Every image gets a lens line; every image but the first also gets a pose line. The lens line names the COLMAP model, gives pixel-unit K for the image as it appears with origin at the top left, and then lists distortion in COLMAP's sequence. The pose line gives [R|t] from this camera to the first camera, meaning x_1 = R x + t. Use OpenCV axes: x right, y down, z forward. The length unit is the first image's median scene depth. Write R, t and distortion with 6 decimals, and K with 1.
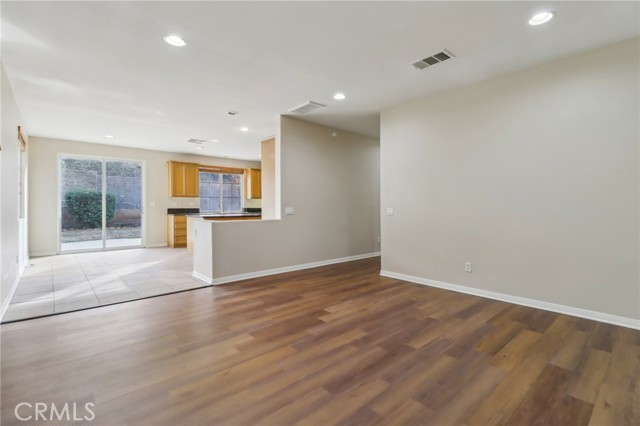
lens RADIAL K [[297.9, 0, 323.5], [0, 297.9, 204.0], [0, 0, 1]] dist [0.002117, -0.000777]
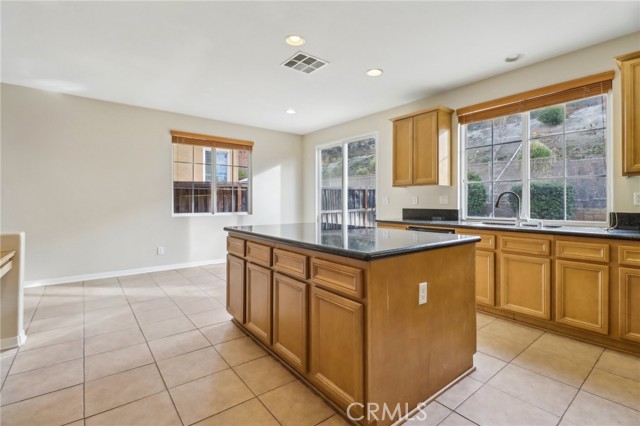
lens RADIAL K [[302.0, 0, 327.3], [0, 302.0, 201.3], [0, 0, 1]] dist [0.010019, 0.000199]
pose [[-0.047001, 0.001971, -0.998893, 0.034582], [0.001641, 0.999997, 0.001896, -0.000141], [0.998894, -0.001550, -0.047004, 0.922620]]
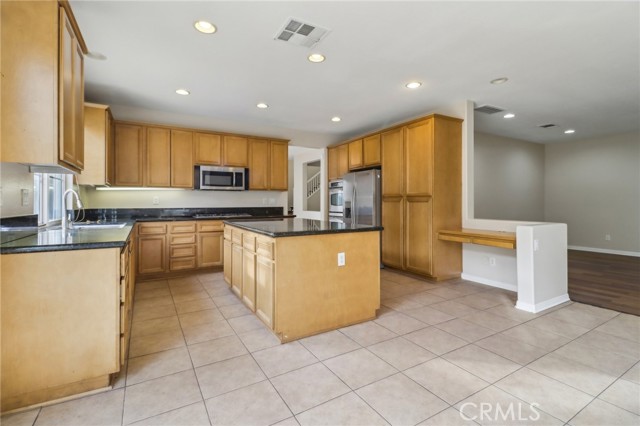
lens RADIAL K [[302.0, 0, 327.3], [0, 302.0, 201.3], [0, 0, 1]] dist [0.010019, 0.000199]
pose [[0.187093, 0.004883, 0.982330, -0.697641], [-0.007786, 0.999964, -0.003488, 0.002005], [-0.982311, -0.006995, 0.187124, 0.781376]]
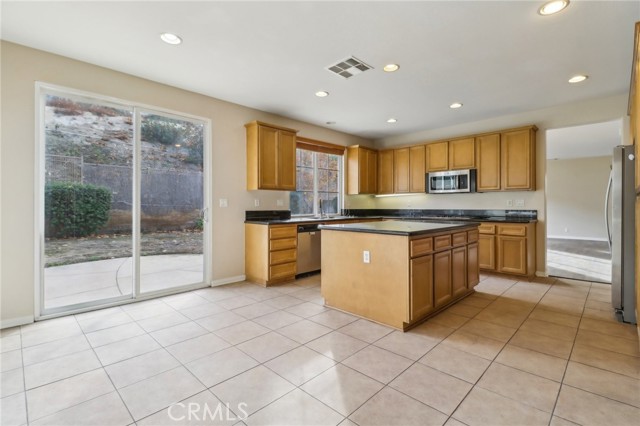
lens RADIAL K [[297.9, 0, 323.5], [0, 297.9, 204.0], [0, 0, 1]] dist [0.002117, -0.000777]
pose [[0.997877, 0.000130, 0.065120, -0.434099], [-0.000352, 0.999994, 0.003406, 0.000123], [-0.065119, -0.003421, 0.997872, 0.466176]]
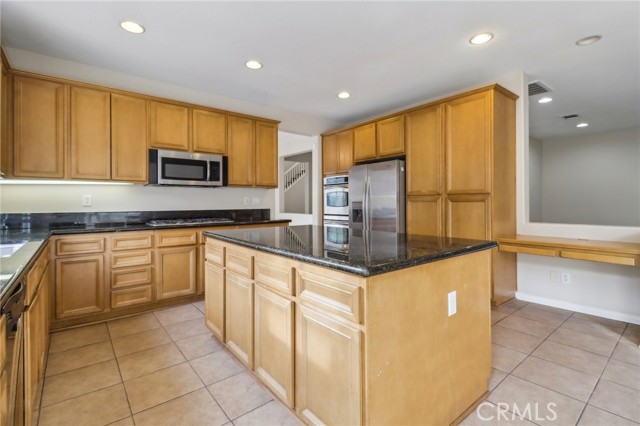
lens RADIAL K [[303.1, 0, 325.2], [0, 303.1, 202.3], [0, 0, 1]] dist [0.002176, -0.000388]
pose [[0.039391, 0.004295, 0.999215, -0.553010], [-0.003882, 0.999984, -0.004145, 0.003542], [-0.999216, -0.003716, 0.039407, 0.902559]]
